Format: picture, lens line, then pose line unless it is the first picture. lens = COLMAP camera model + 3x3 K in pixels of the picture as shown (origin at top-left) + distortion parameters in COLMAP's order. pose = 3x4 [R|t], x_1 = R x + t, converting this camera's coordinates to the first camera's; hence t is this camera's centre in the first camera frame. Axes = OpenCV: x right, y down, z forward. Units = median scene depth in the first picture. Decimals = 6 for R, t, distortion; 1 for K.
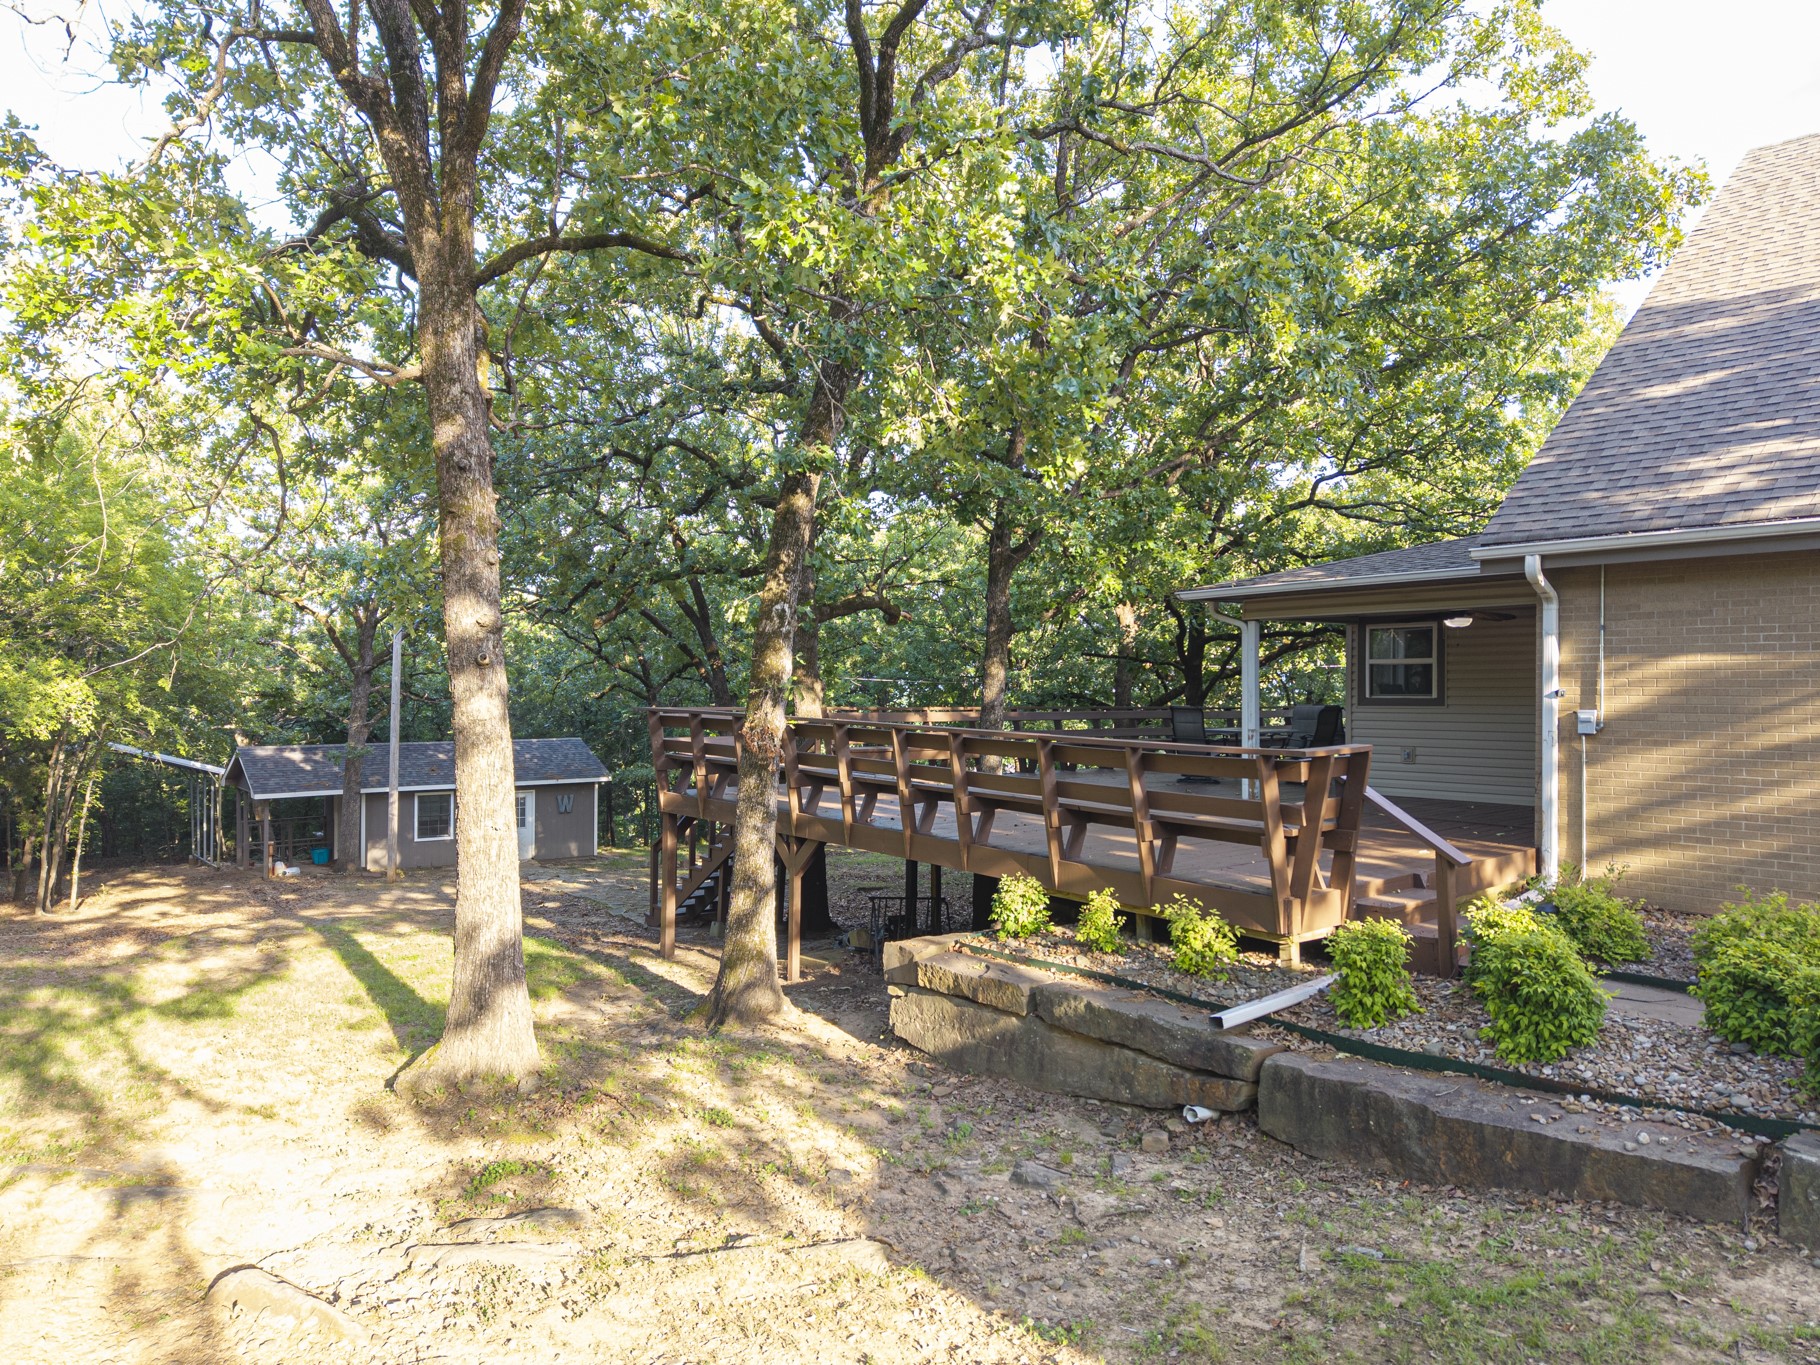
lens RADIAL K [[1224.1, 0, 906.1], [0, 1224.1, 688.1], [0, 0, 1]] dist [0.007245, -0.004095]
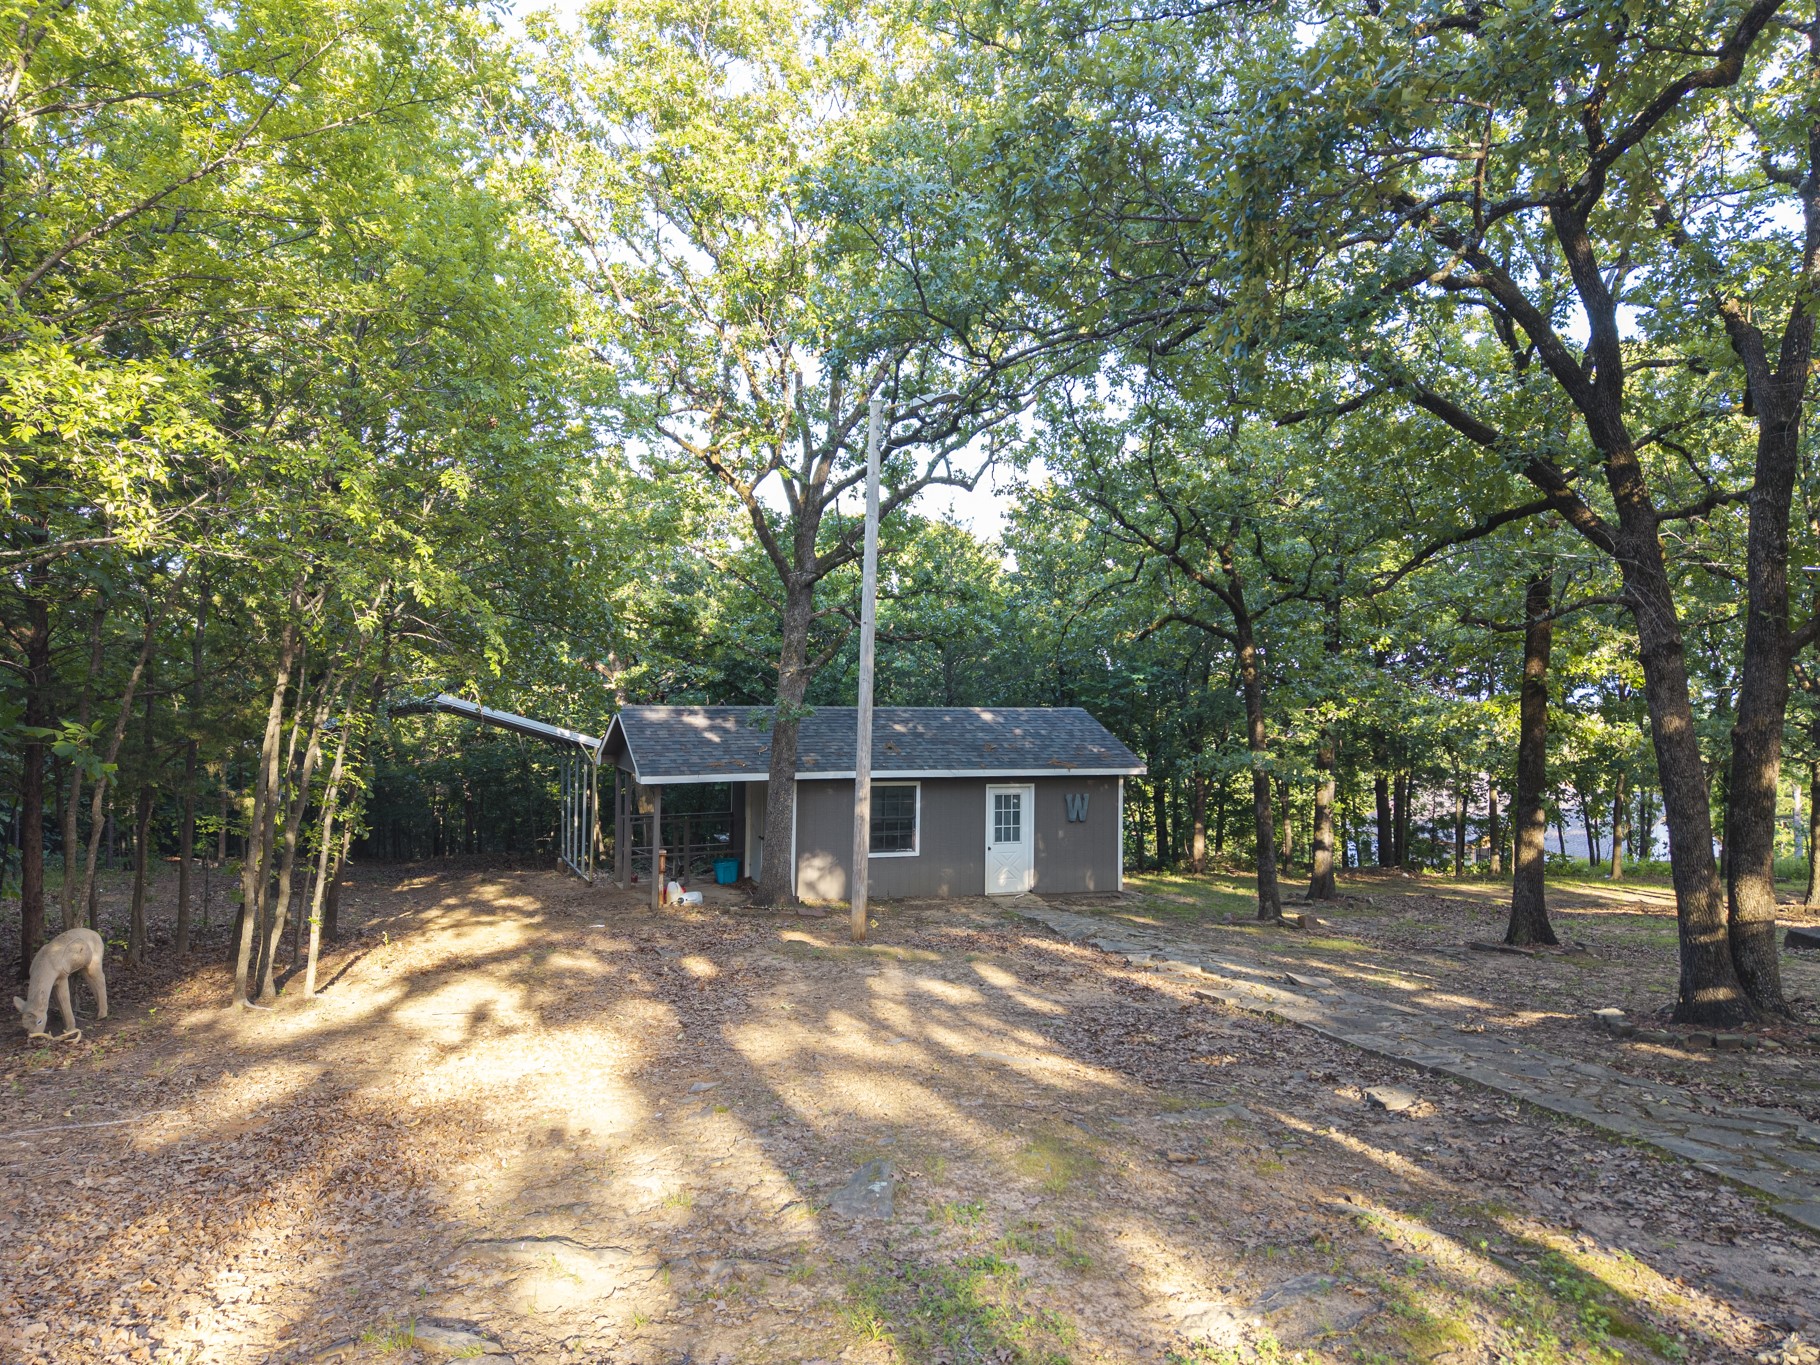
lens RADIAL K [[1224.1, 0, 906.1], [0, 1224.1, 688.1], [0, 0, 1]] dist [0.007245, -0.004095]
pose [[0.963443, 0.009125, -0.267757, -0.213877], [-0.008725, 0.999958, 0.002683, 0.034796], [0.267770, -0.000249, 0.963483, 0.396594]]
